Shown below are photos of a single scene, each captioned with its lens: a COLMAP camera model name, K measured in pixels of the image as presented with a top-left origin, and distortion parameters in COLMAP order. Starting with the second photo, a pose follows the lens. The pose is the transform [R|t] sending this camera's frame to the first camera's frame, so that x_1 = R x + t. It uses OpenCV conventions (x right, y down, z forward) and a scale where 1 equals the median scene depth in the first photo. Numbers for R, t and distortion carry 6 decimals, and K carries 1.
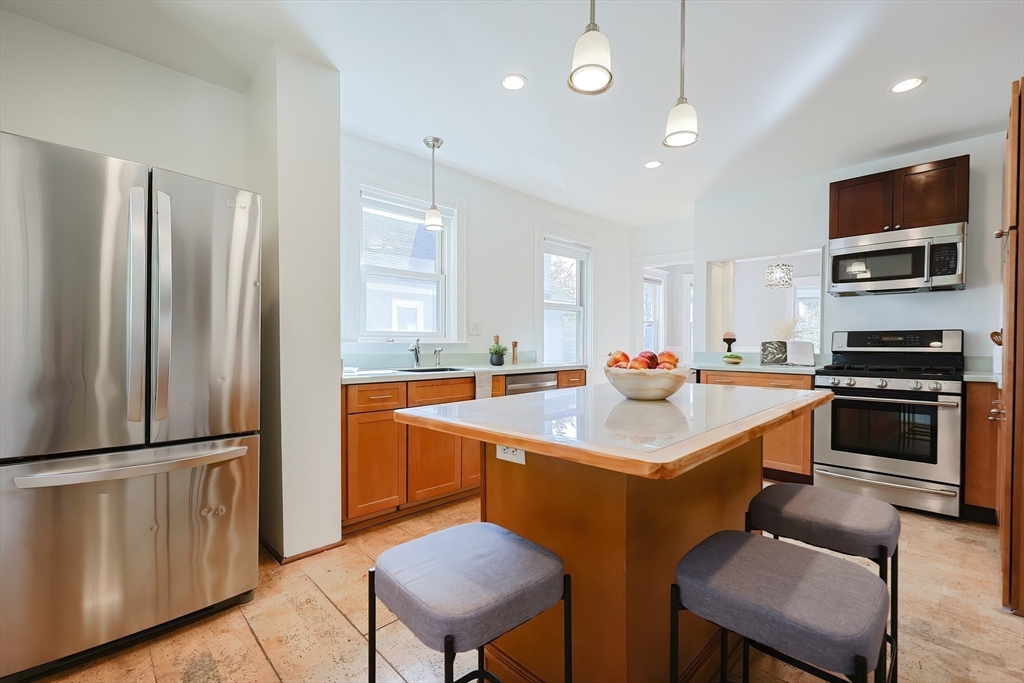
lens RADIAL K [[440.3, 0, 497.1], [0, 440.3, 349.5], [0, 0, 1]] dist [-0.003615, 0.000391]
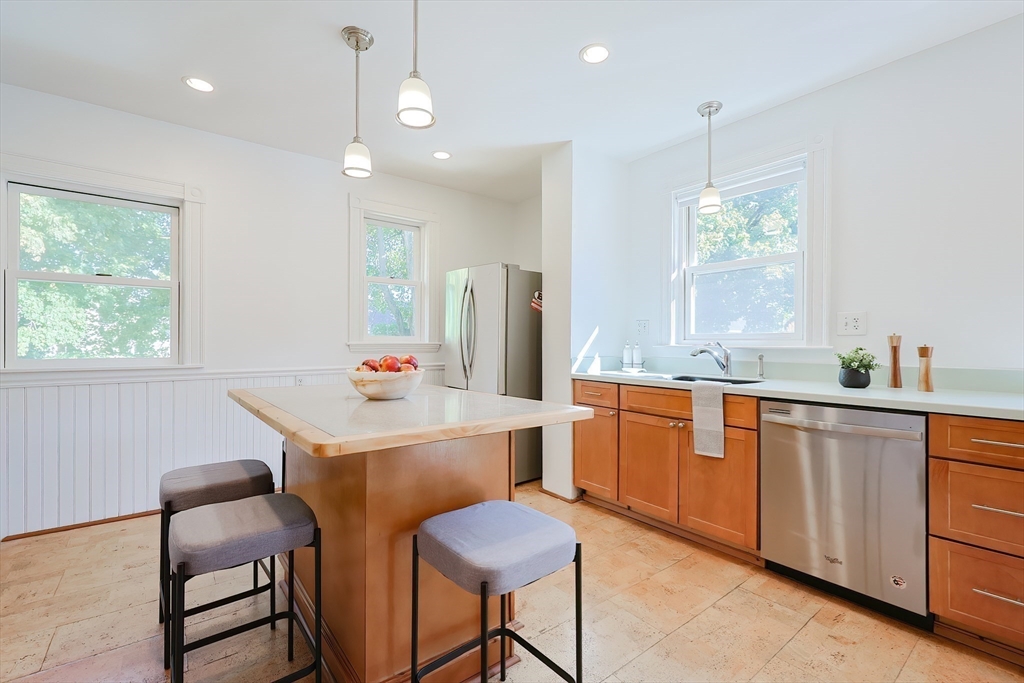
lens RADIAL K [[440.3, 0, 530.0], [0, 440.3, 337.6], [0, 0, 1]] dist [-0.003615, 0.000391]
pose [[-0.062883, -0.011009, -0.997960, 0.682617], [-0.018011, 0.999789, -0.009895, -0.017722], [0.997858, 0.017352, -0.063068, 0.688880]]
